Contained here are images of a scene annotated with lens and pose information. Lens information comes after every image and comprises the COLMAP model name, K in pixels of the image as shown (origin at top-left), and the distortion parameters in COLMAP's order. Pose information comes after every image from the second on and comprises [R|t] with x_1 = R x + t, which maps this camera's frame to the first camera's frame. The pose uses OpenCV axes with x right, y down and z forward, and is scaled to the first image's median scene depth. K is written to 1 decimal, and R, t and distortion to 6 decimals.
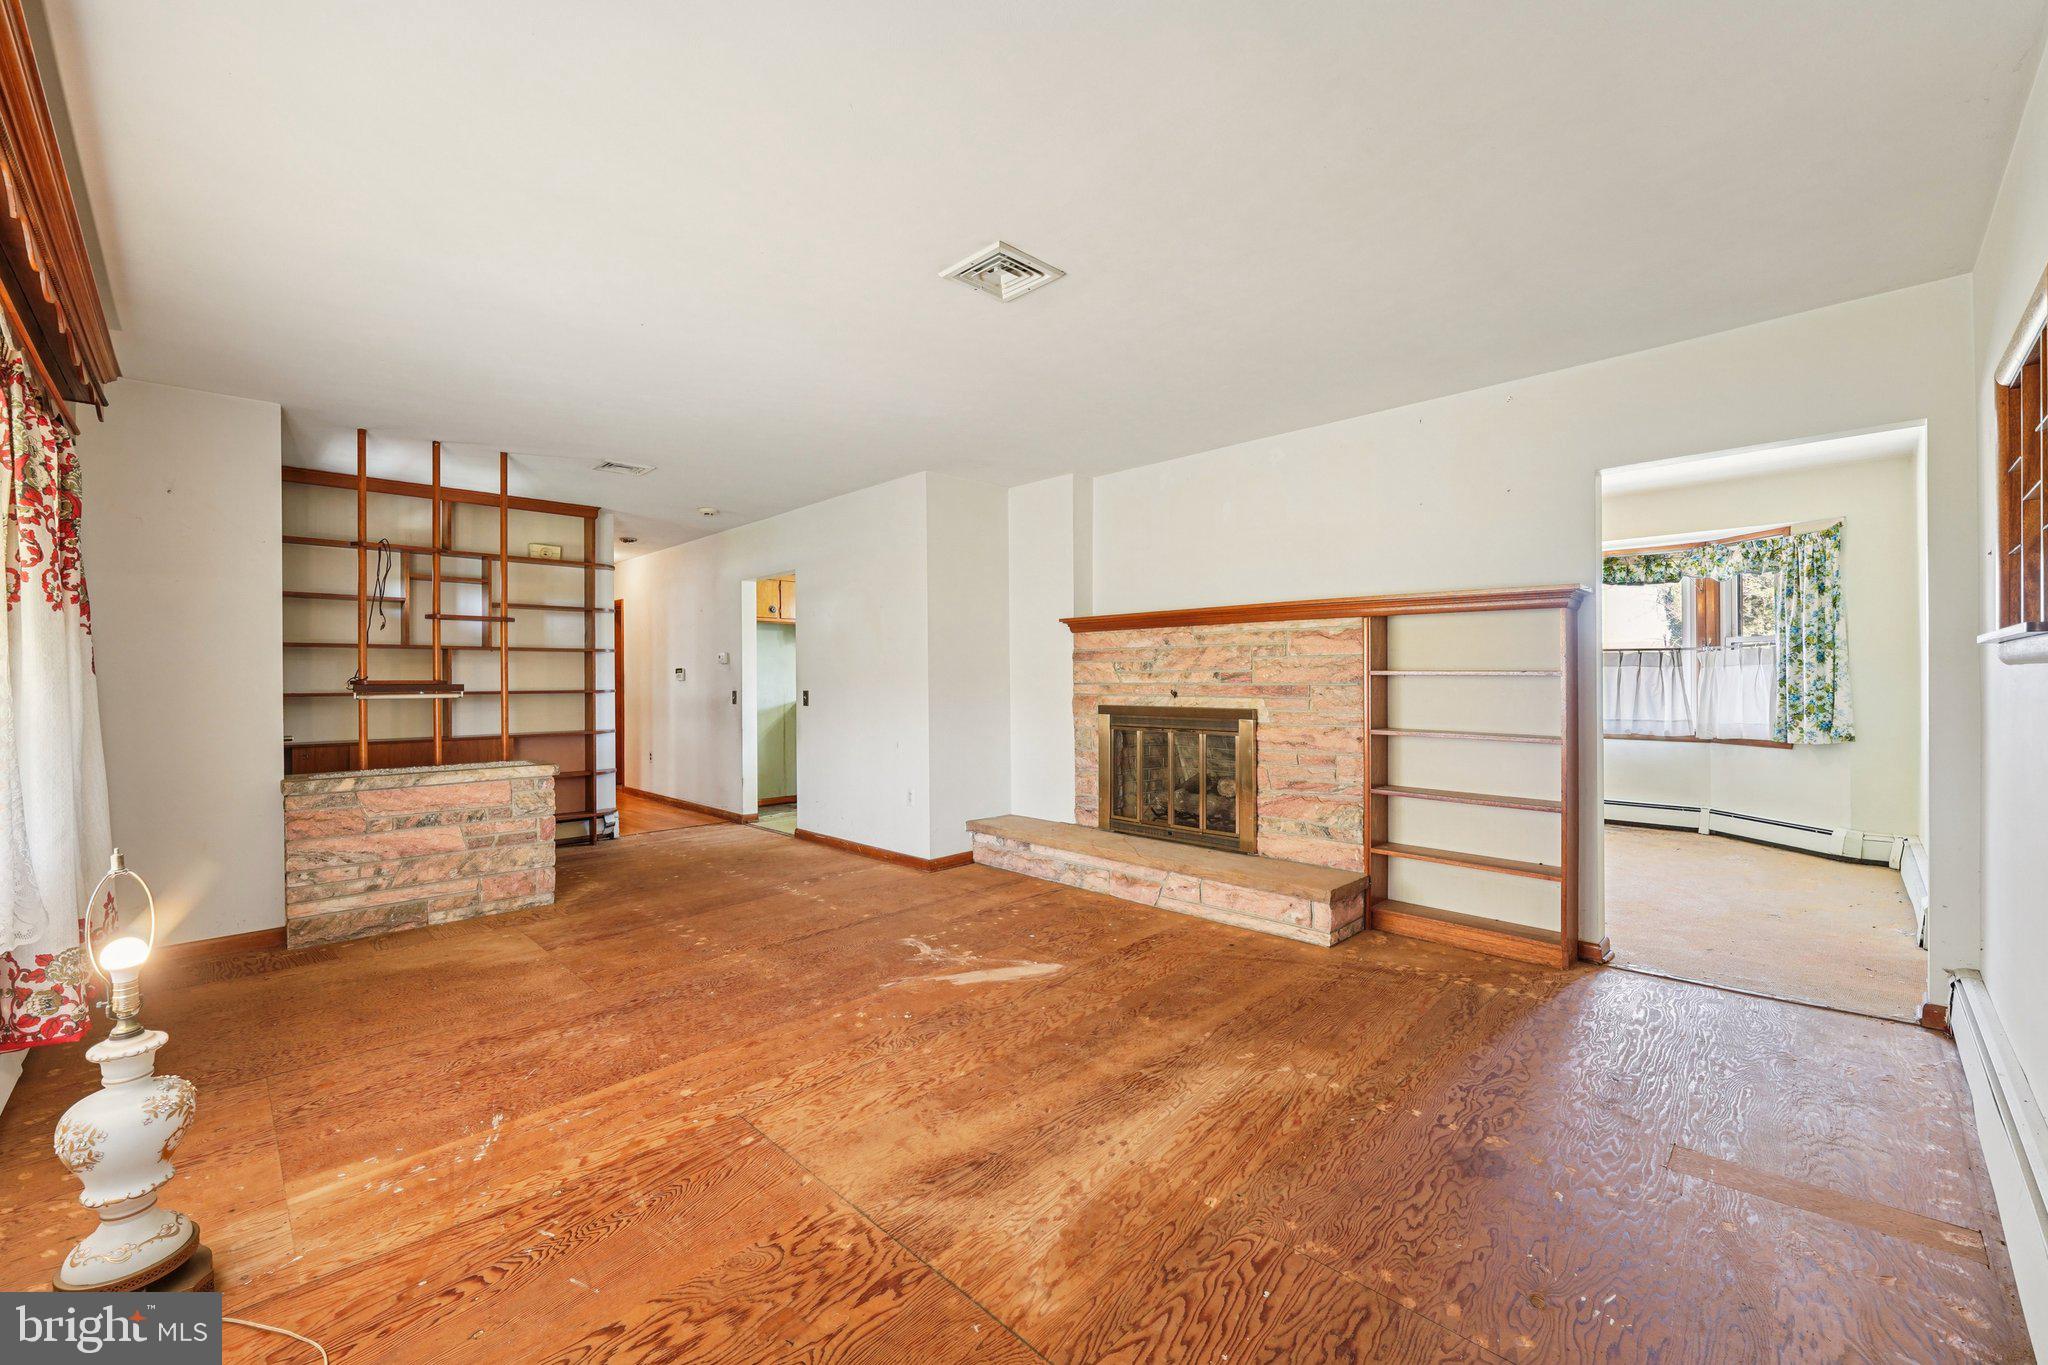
lens RADIAL K [[826.4, 0, 1023.3], [0, 826.4, 676.3], [0, 0, 1]] dist [-0.002399, 0.001035]
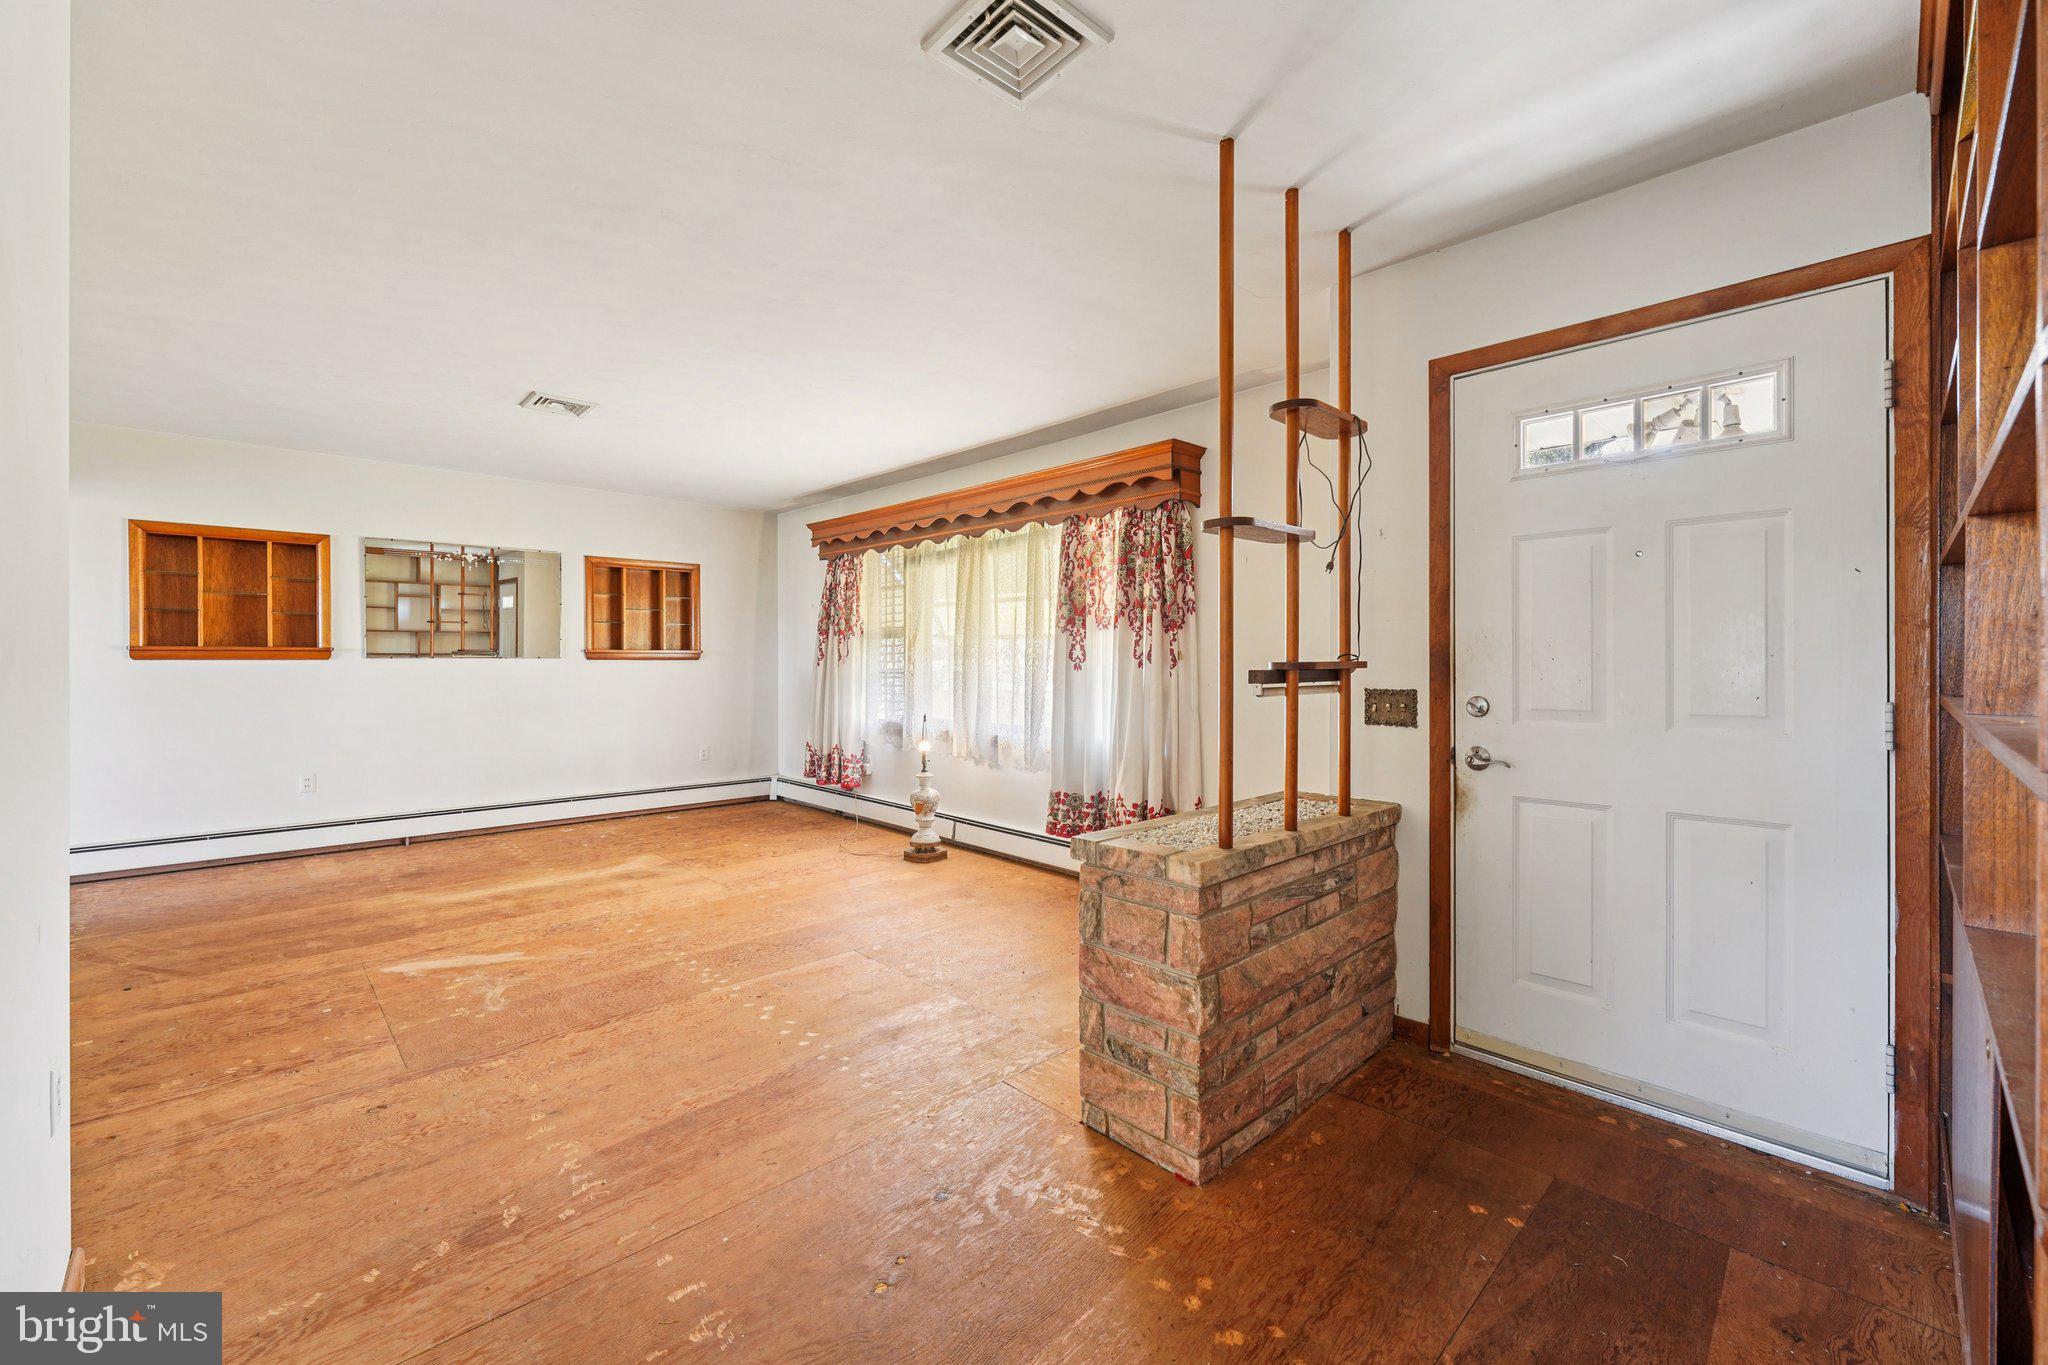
lens RADIAL K [[826.4, 0, 1030.0], [0, 826.4, 667.1], [0, 0, 1]] dist [-0.002399, 0.001035]
pose [[-0.999763, 0.007442, 0.020461, -0.477093], [0.007556, 0.999956, 0.005504, 0.003708], [-0.020419, 0.005657, -0.999776, 1.286724]]
